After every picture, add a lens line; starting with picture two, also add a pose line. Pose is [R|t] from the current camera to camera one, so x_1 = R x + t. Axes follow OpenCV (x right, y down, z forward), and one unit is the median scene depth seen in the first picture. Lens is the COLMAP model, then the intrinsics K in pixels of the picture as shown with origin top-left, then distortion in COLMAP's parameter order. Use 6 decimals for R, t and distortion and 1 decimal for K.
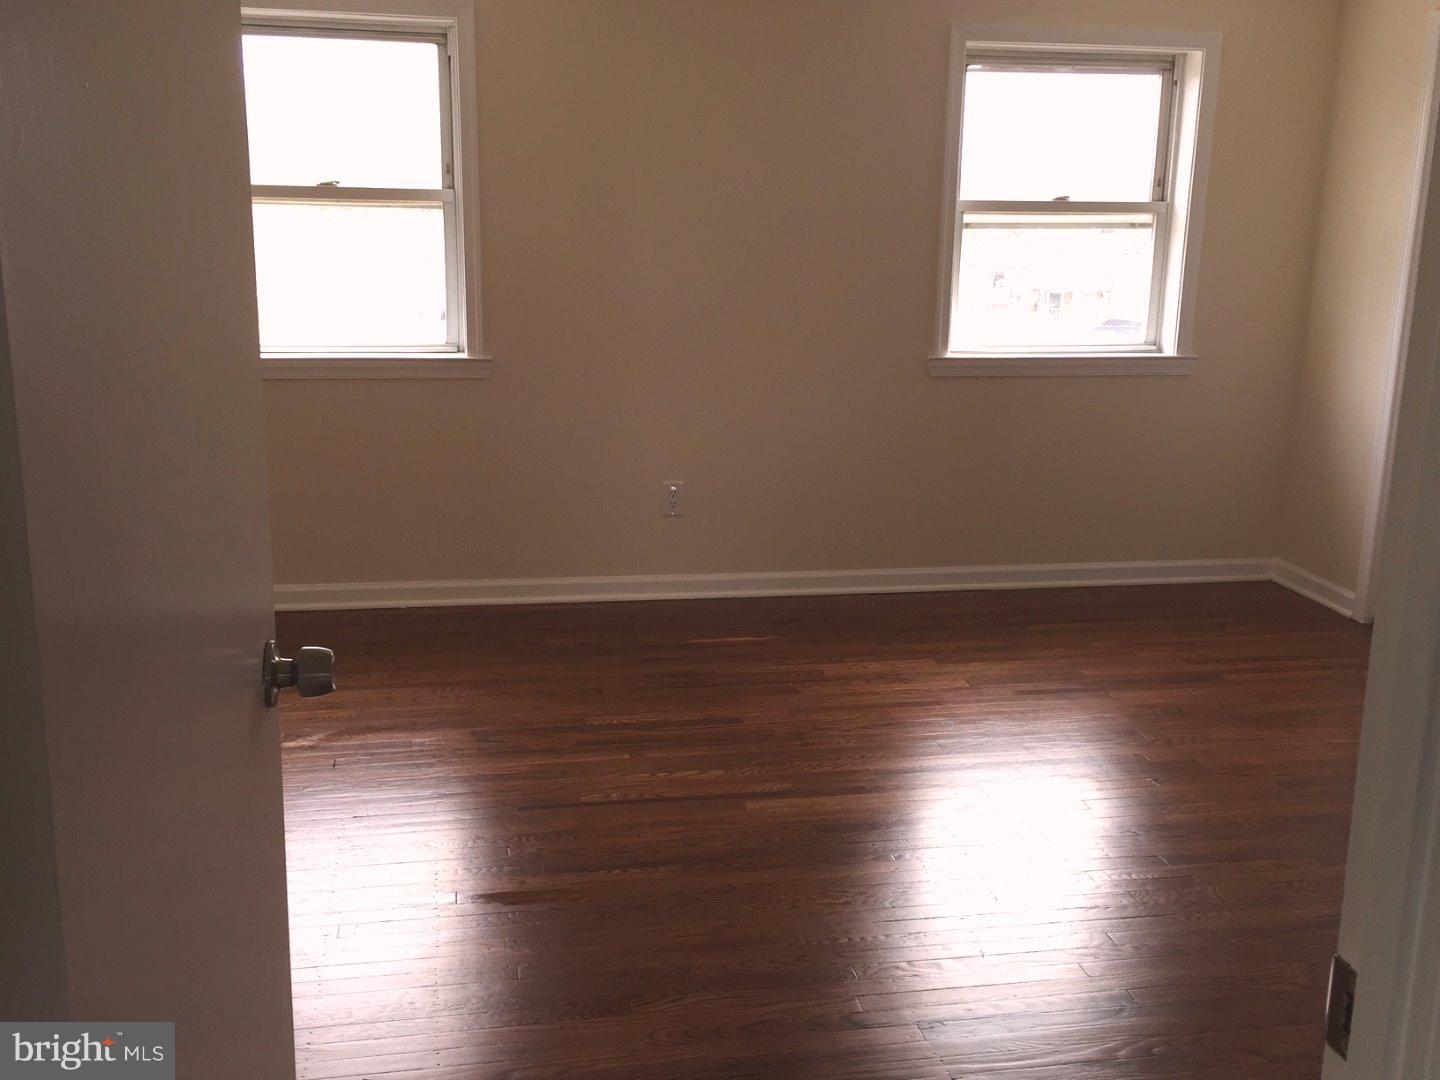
lens RADIAL K [[1440.2, 0, 723.8], [0, 1440.2, 541.4], [0, 0, 1]] dist [0.045198, 0.000000]
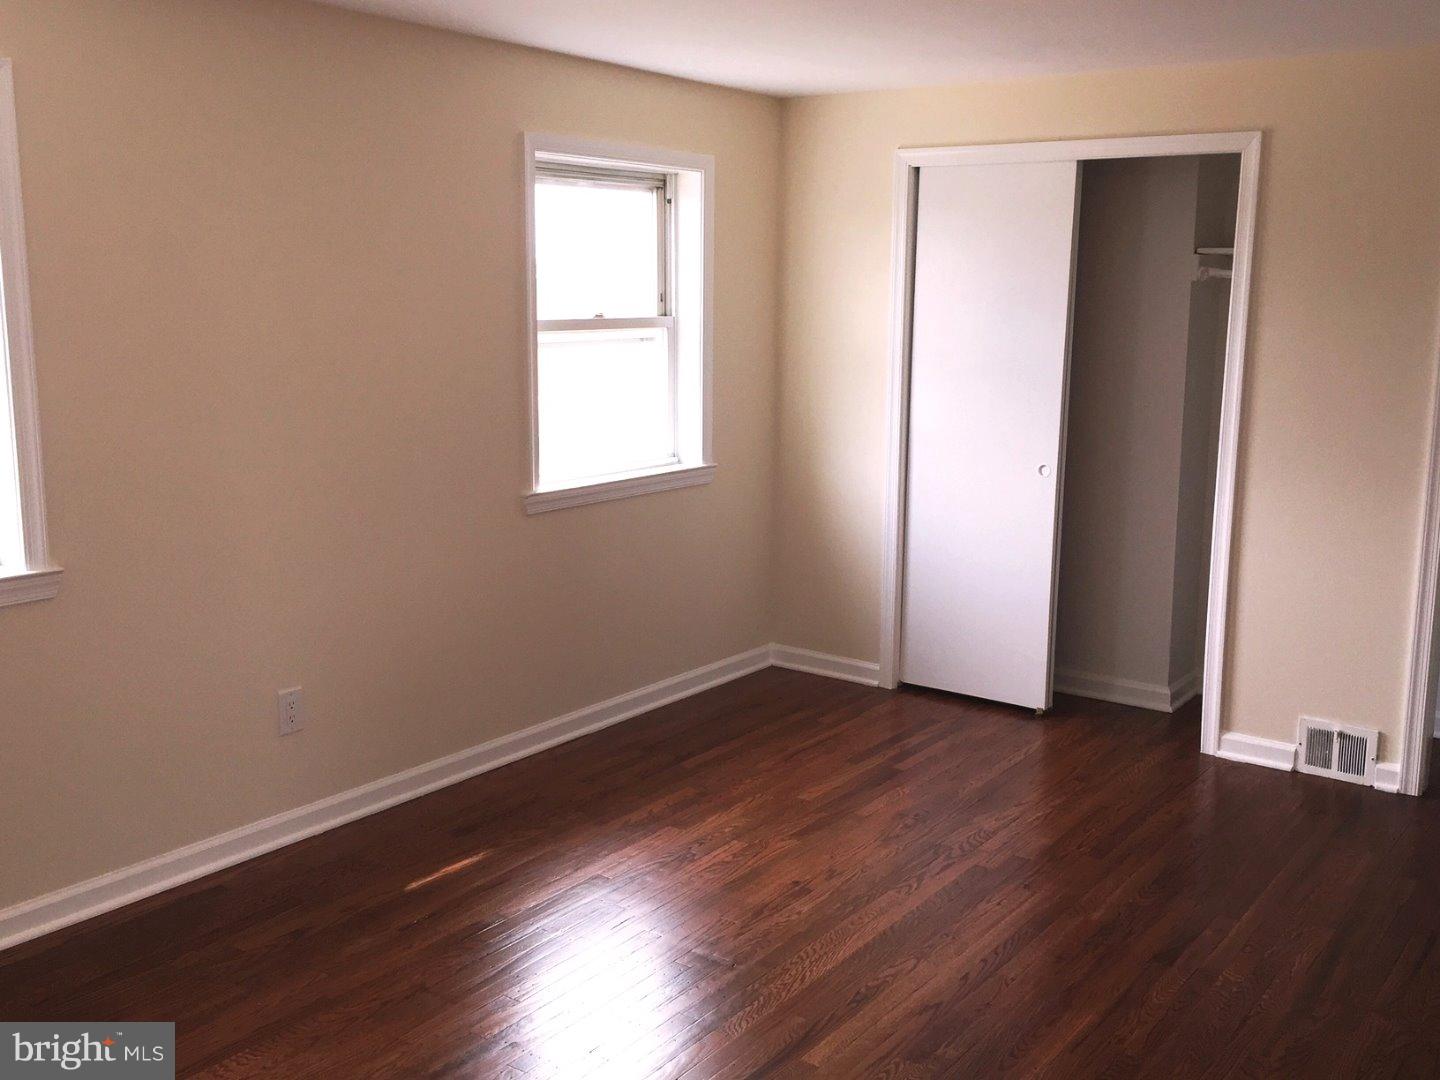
lens RADIAL K [[1440.2, 0, 720.7], [0, 1440.2, 539.3], [0, 0, 1]] dist [0.045198, 0.000000]
pose [[0.722567, -0.131994, 0.678583, -0.378450], [0.163921, 0.986322, 0.017308, -0.095413], [-0.671586, 0.098728, 0.734320, 0.262751]]
